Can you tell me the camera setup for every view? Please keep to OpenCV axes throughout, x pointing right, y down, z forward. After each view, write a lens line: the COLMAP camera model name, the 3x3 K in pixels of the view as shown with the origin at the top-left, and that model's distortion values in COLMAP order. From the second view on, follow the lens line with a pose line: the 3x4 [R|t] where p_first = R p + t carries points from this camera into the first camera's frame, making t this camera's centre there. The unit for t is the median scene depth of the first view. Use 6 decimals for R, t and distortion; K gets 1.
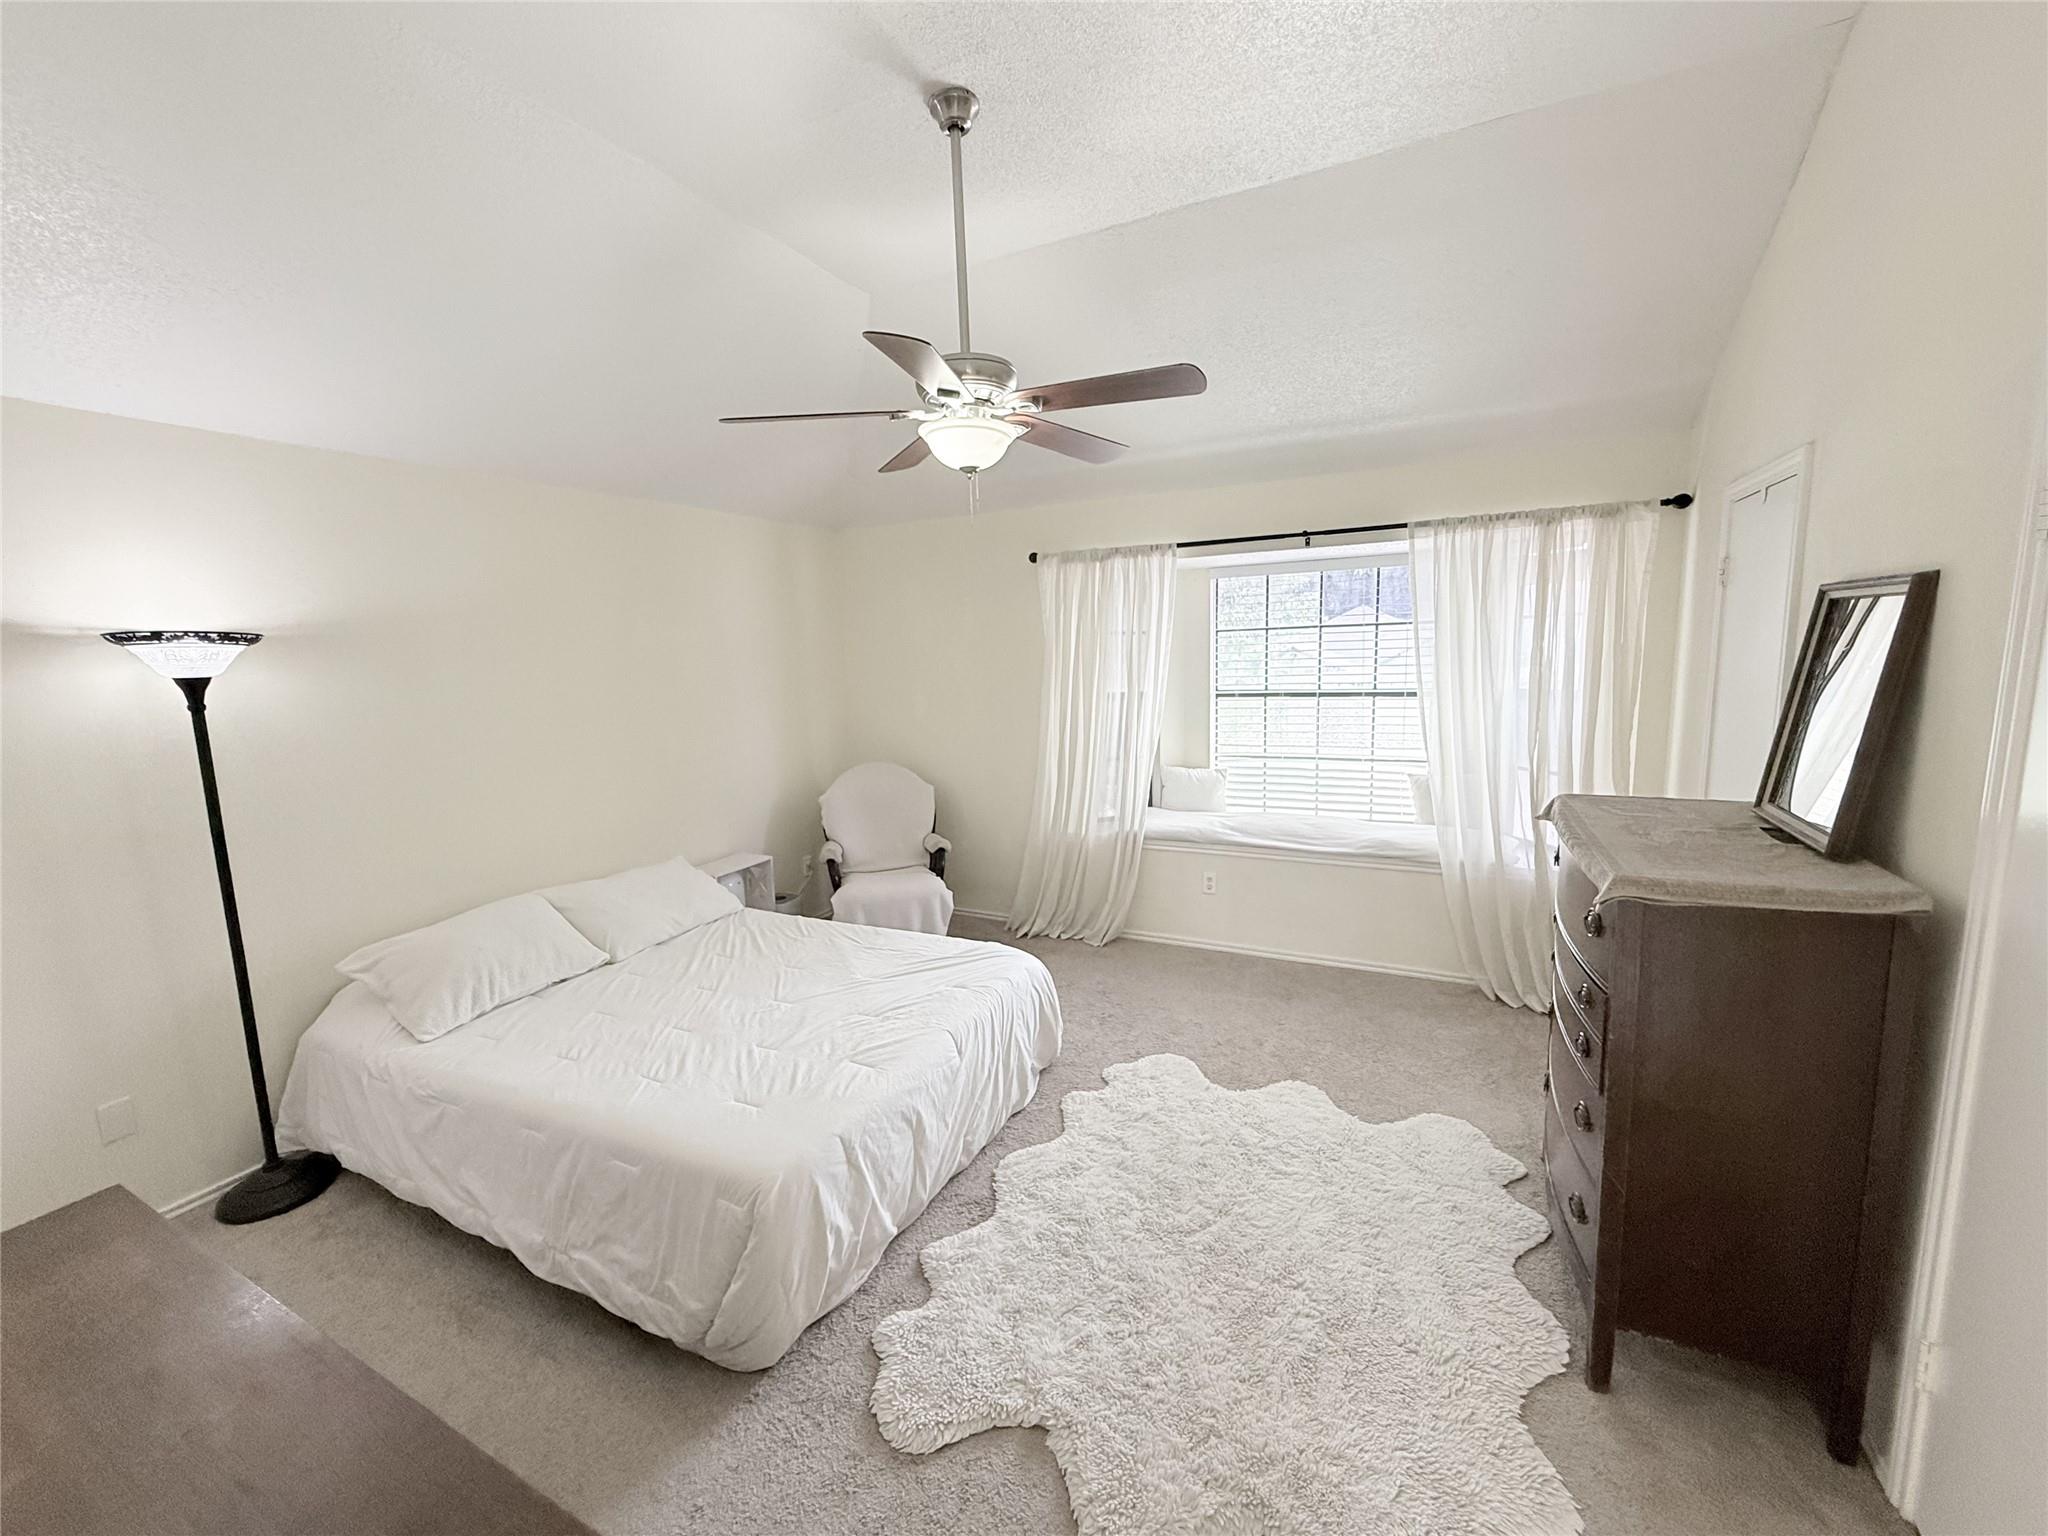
lens RADIAL K [[838.2, 0, 1019.0], [0, 838.2, 744.4], [0, 0, 1]] dist [0.000688, 0.000005]
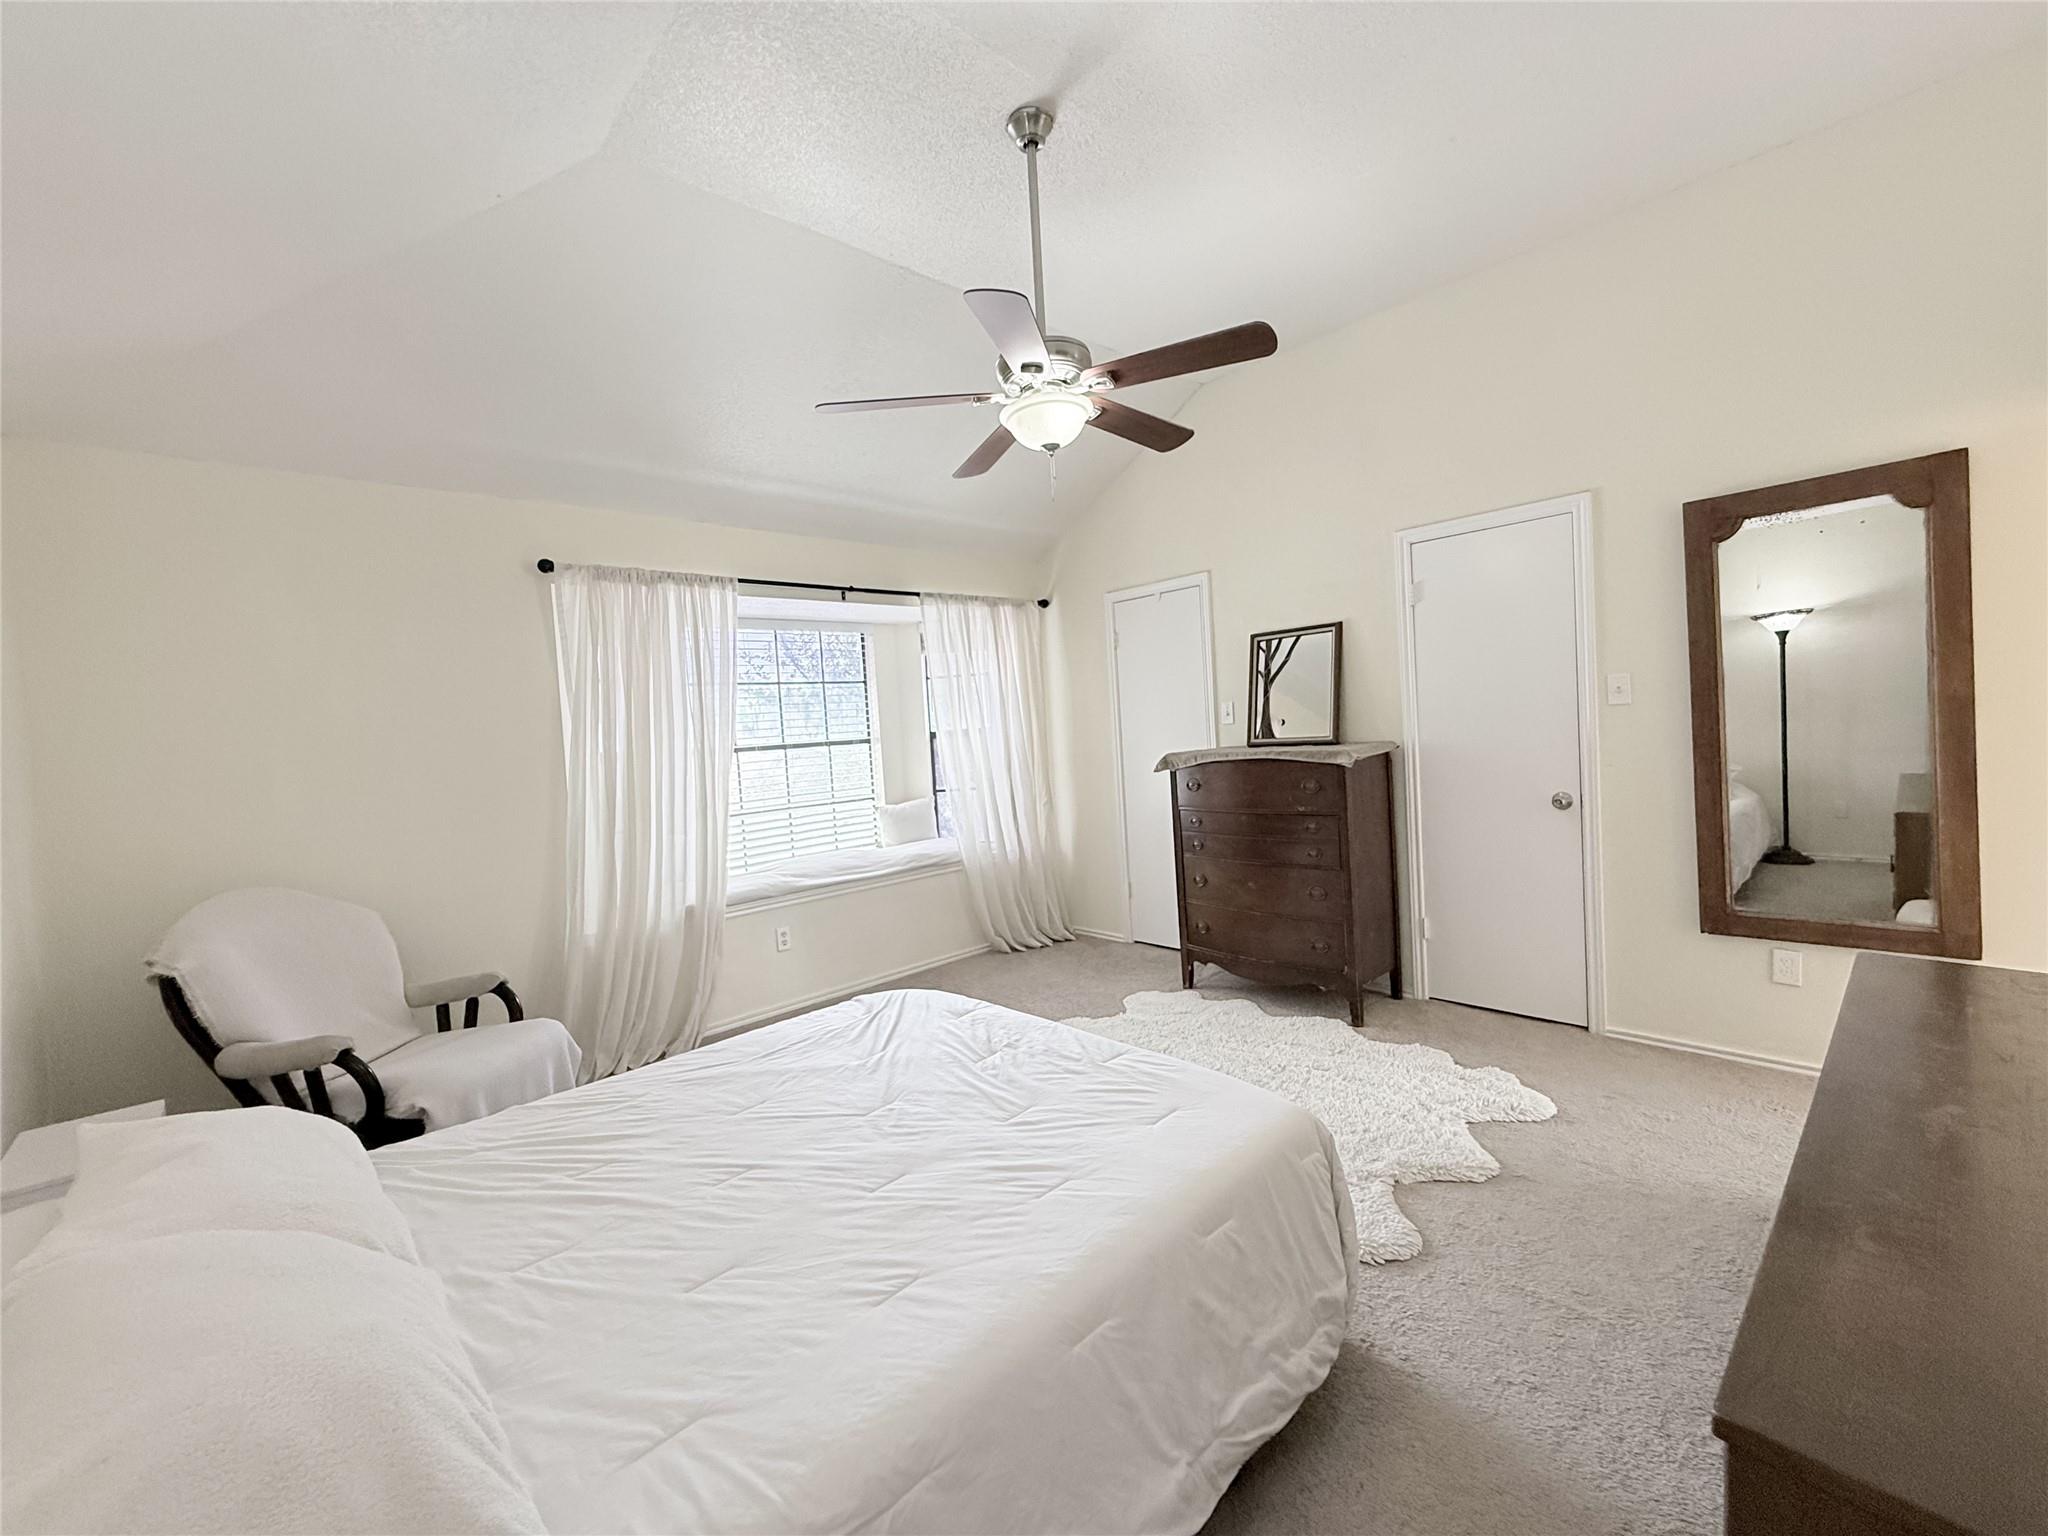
lens RADIAL K [[828.3, 0, 1027.1], [0, 828.3, 764.5], [0, 0, 1]] dist [0.000650, -0.000150]
pose [[0.346230, -0.028509, 0.937716, -0.628203], [0.167358, 0.985382, -0.031835, 0.054785], [-0.923101, 0.167956, 0.345941, 0.447615]]
